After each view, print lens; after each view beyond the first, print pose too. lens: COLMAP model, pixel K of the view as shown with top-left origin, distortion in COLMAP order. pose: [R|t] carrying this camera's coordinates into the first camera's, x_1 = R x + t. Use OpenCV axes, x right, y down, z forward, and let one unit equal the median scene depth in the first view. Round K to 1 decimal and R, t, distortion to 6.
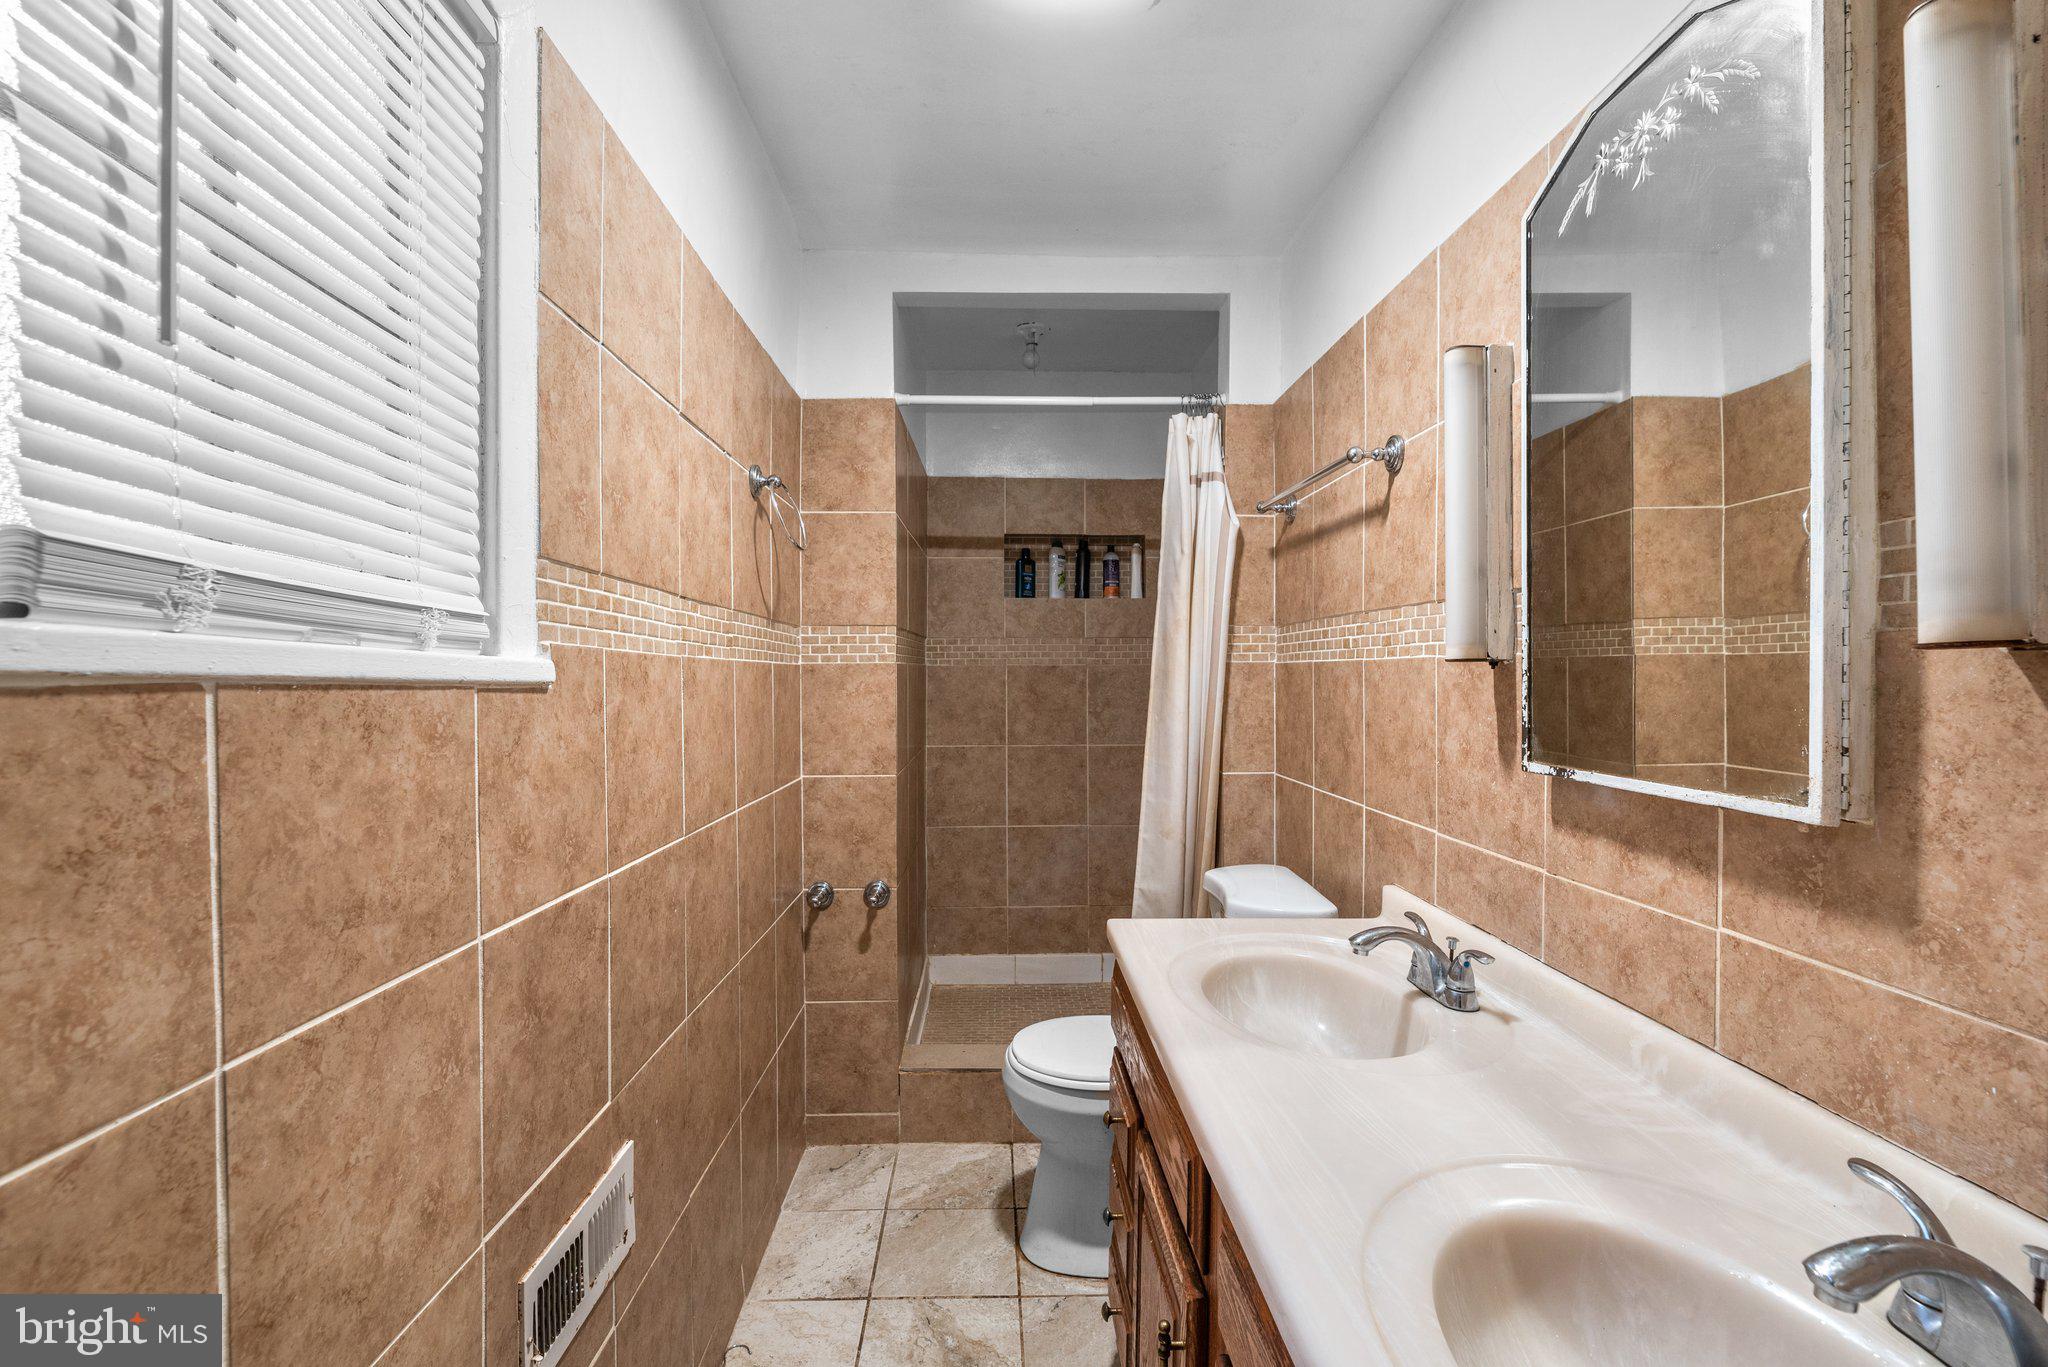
lens RADIAL K [[916.7, 0, 1090.1], [0, 916.7, 685.7], [0, 0, 1]] dist [0.001542, -0.000307]
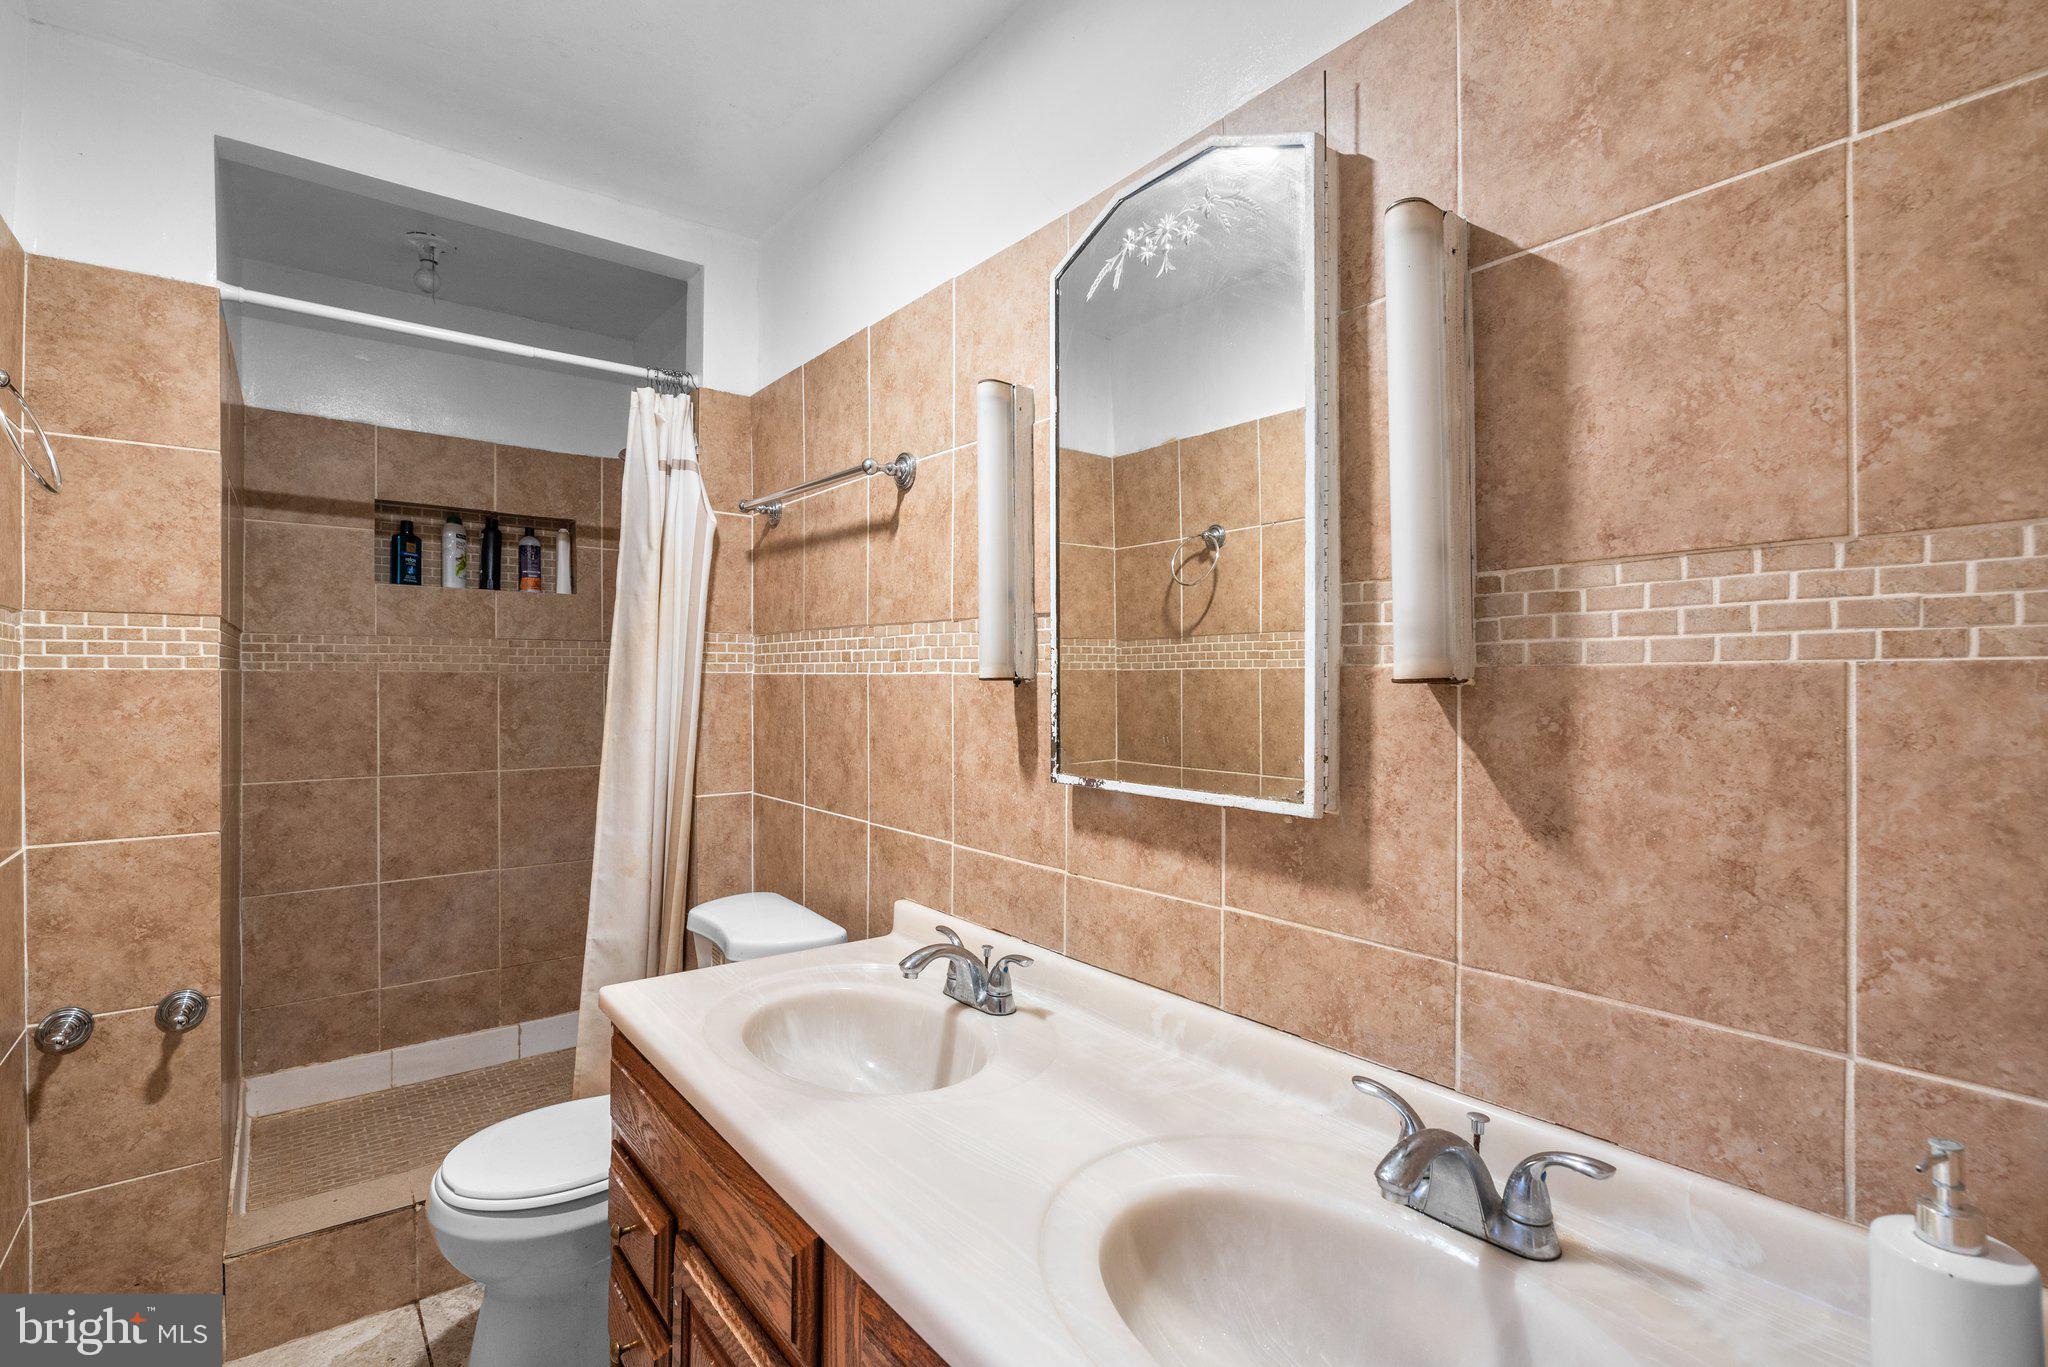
lens RADIAL K [[916.7, 0, 1018.5], [0, 916.7, 681.2], [0, 0, 1]] dist [0.001542, -0.000307]
pose [[0.817292, 0.004129, 0.576209, -0.130353], [-0.001151, 0.999984, -0.005533, -0.014498], [-0.576223, 0.003859, 0.817284, 0.094303]]
